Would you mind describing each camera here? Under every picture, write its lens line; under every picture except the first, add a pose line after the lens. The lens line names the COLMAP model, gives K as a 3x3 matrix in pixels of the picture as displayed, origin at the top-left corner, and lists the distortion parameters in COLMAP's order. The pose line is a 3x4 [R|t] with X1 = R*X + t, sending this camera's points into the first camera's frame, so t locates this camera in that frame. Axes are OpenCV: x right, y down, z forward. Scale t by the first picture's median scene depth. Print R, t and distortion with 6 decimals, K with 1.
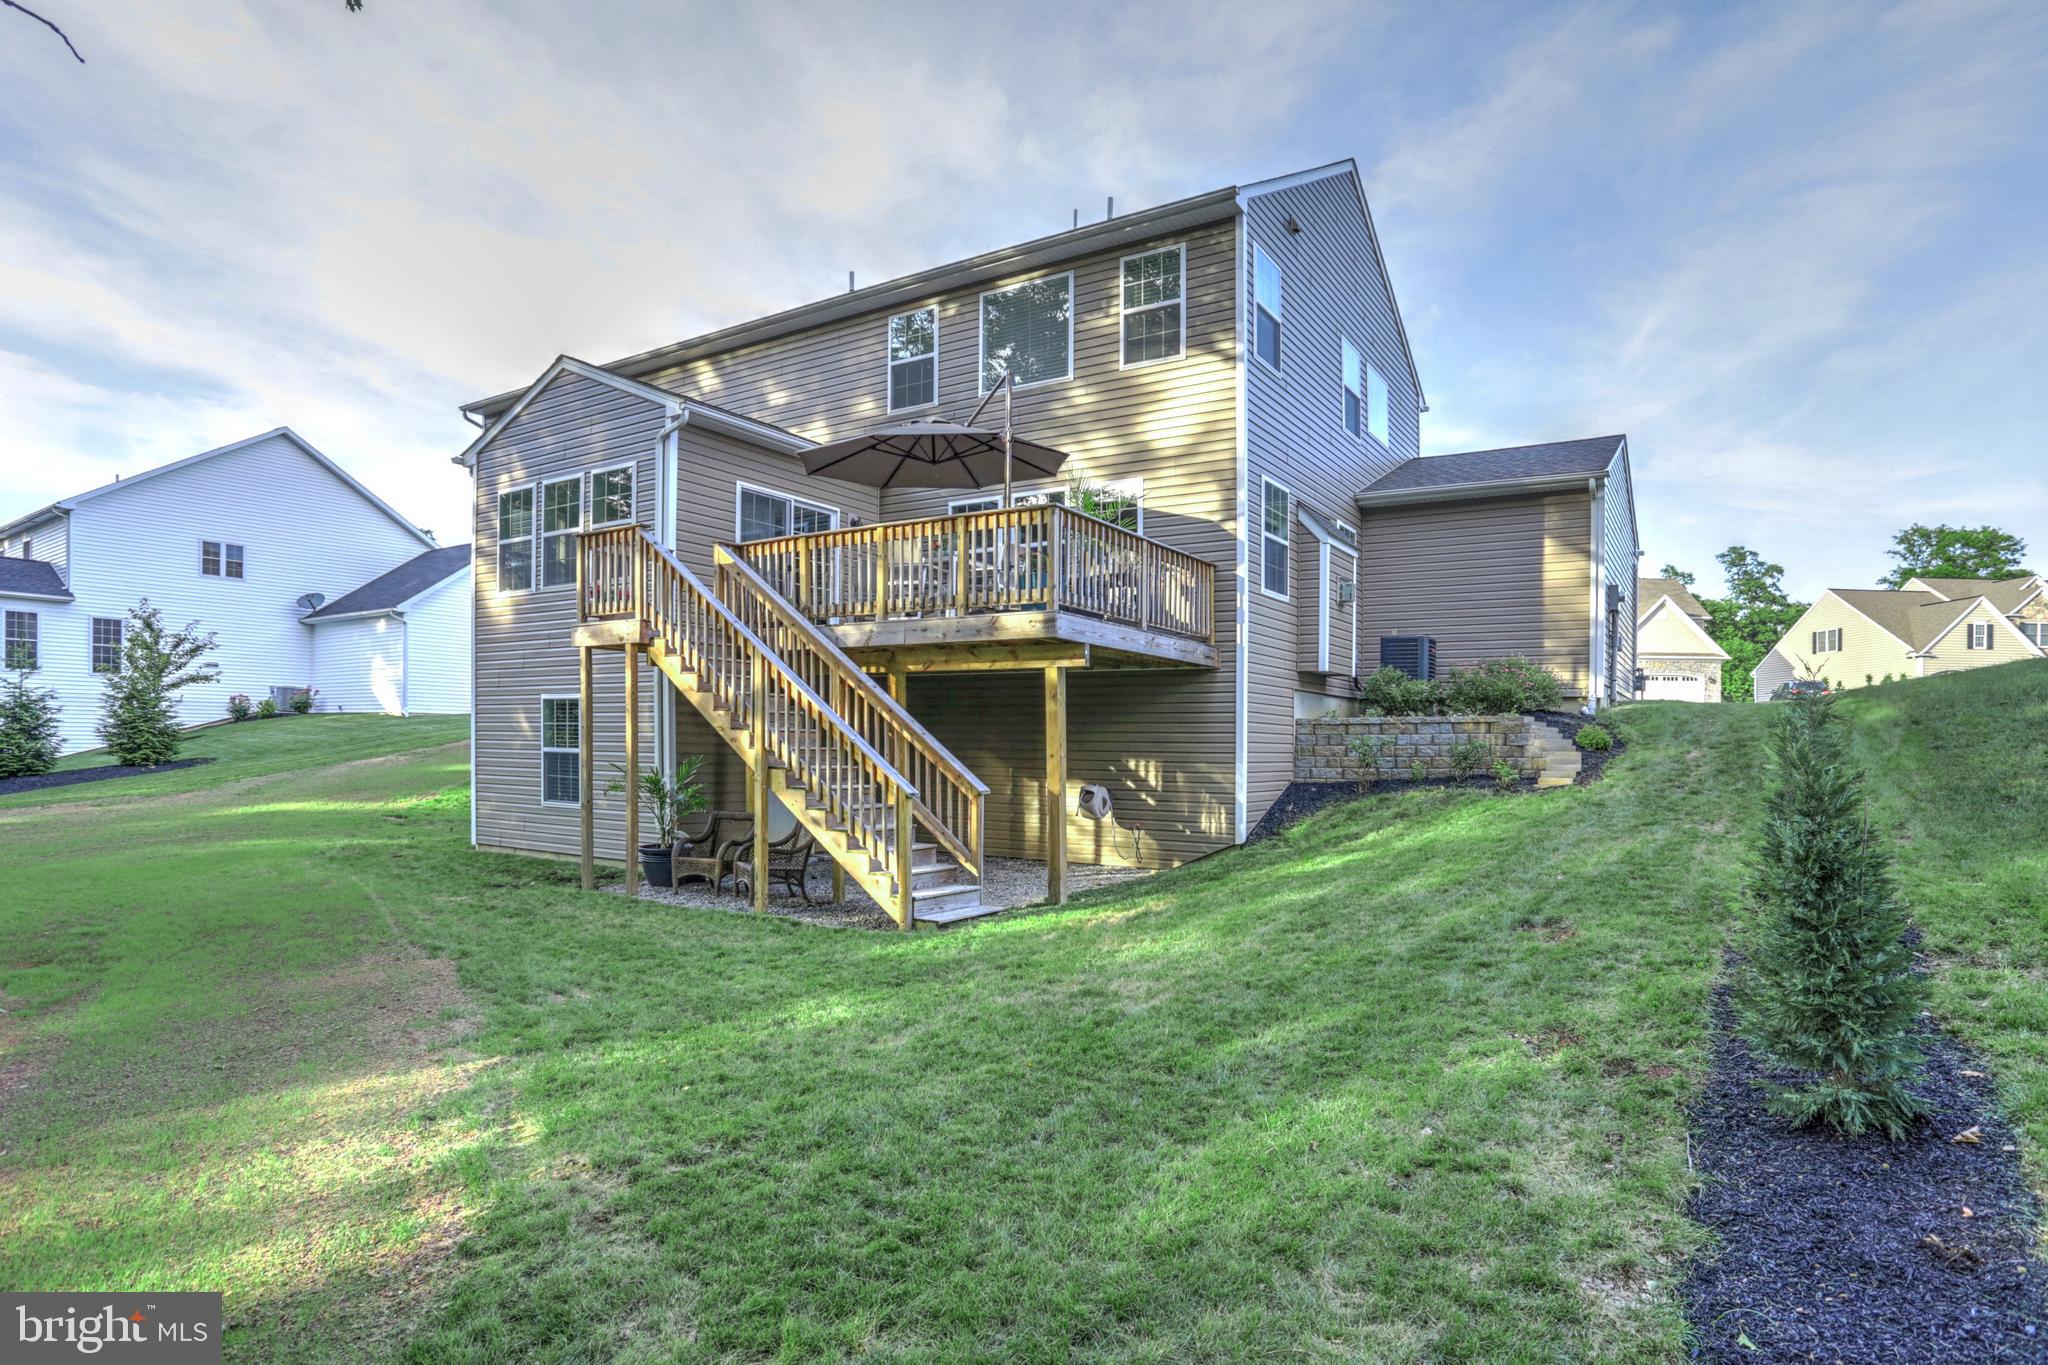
lens RADIAL K [[1043.8, 0, 1021.8], [0, 1043.8, 679.8], [0, 0, 1]] dist [-0.034091, 0.005392]
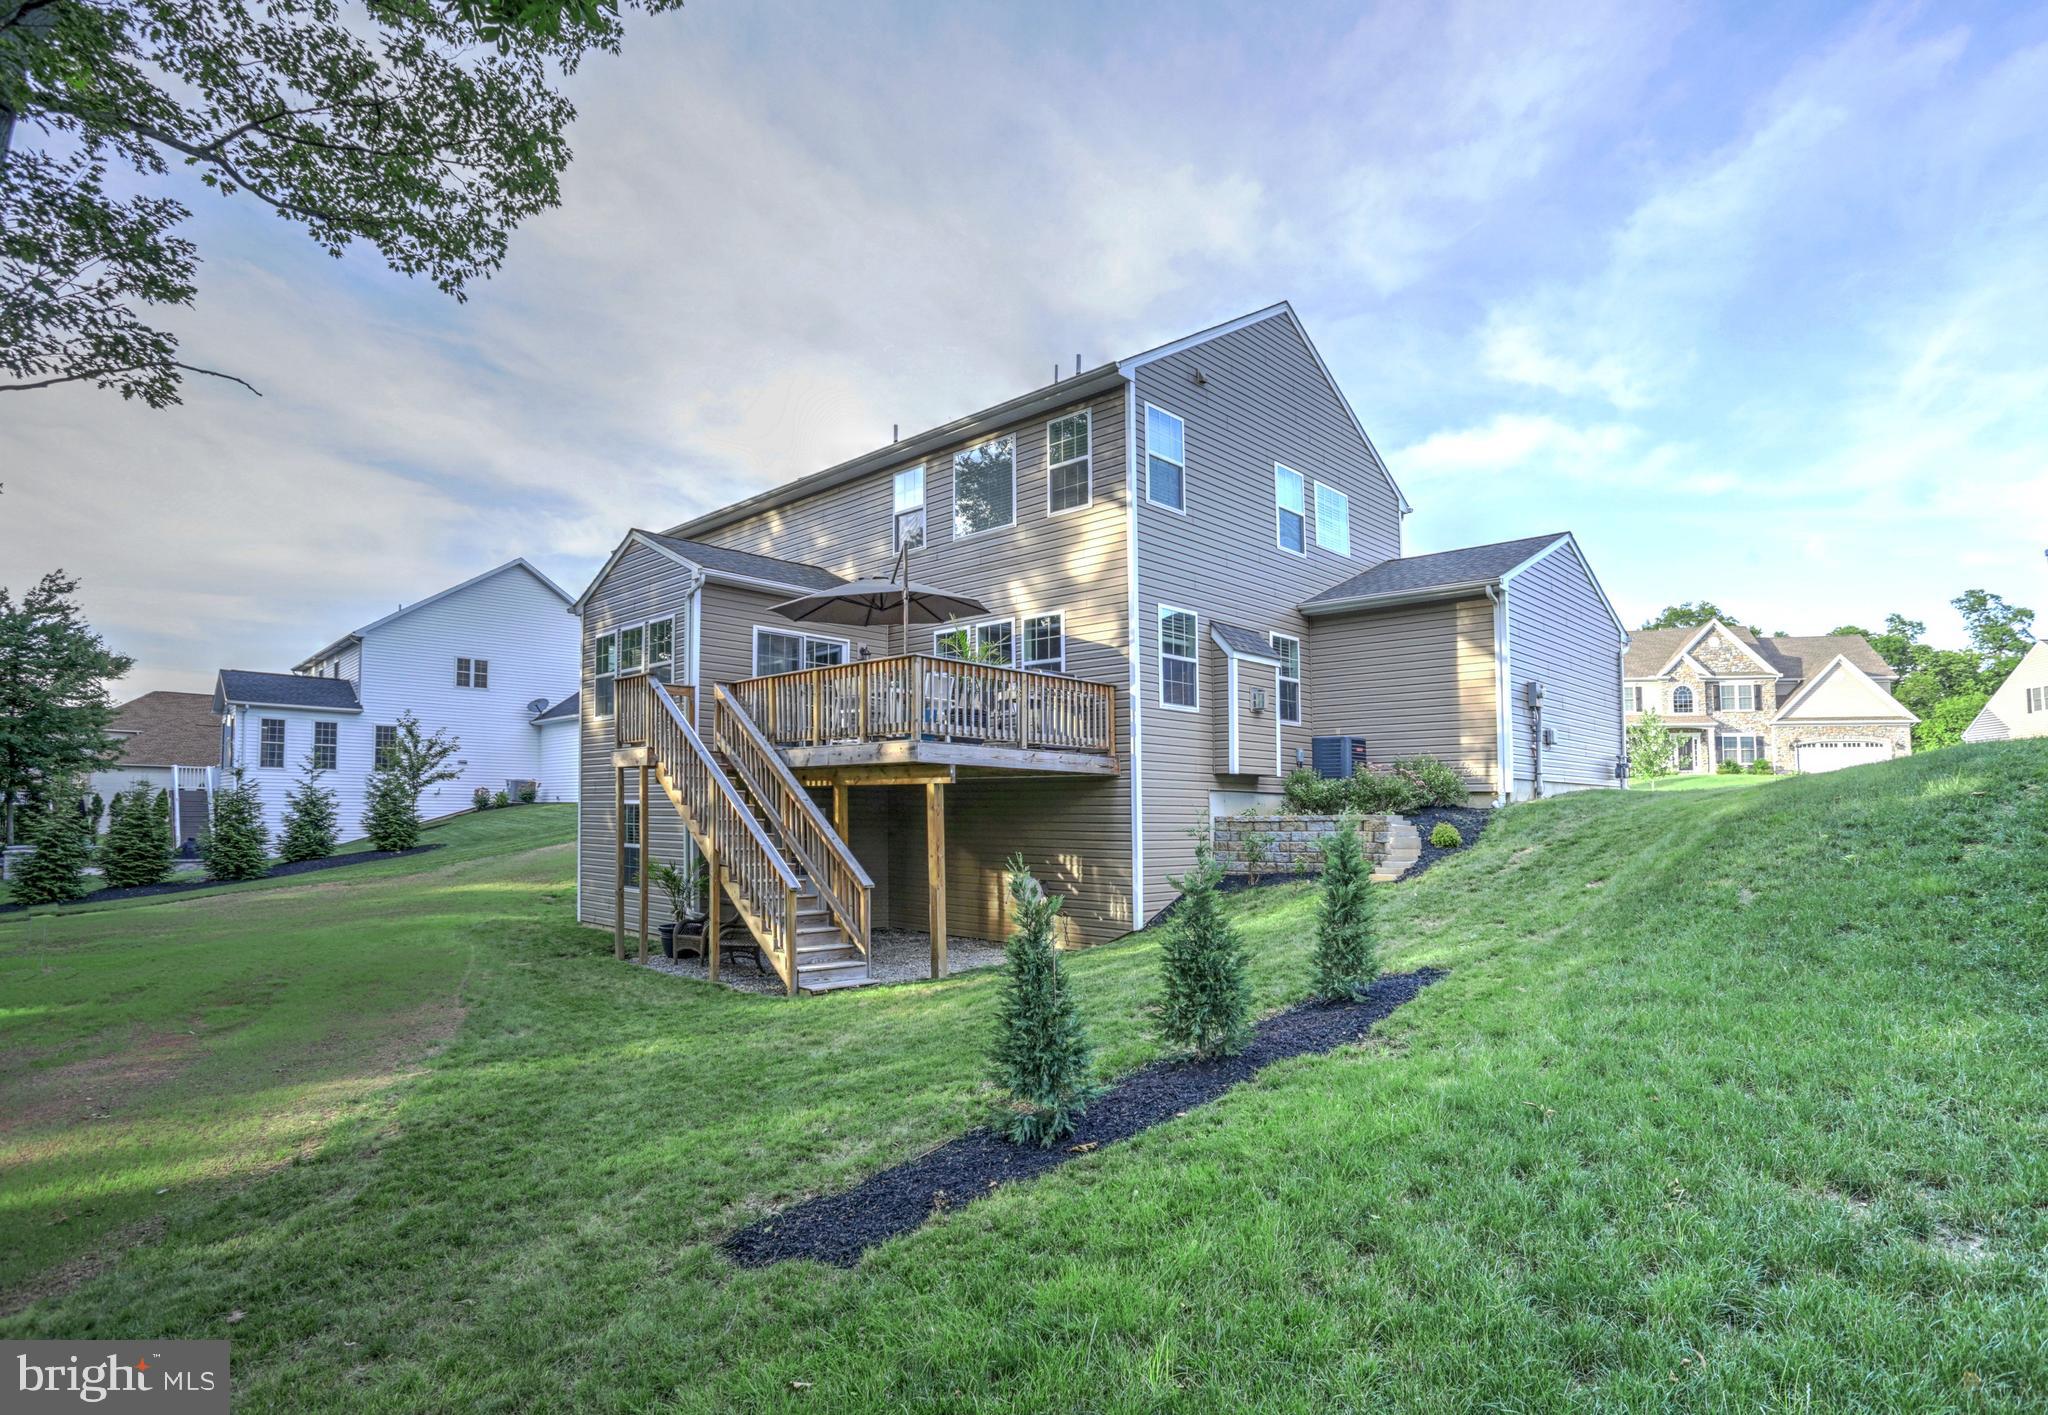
lens RADIAL K [[1062.1, 0, 1035.1], [0, 1062.1, 689.6], [0, 0, 1]] dist [-0.038918, 0.007705]
pose [[0.977852, -0.034583, -0.206421, 0.314936], [0.022776, 0.997980, -0.059305, -0.034413], [0.208055, 0.053290, 0.976664, -0.150718]]
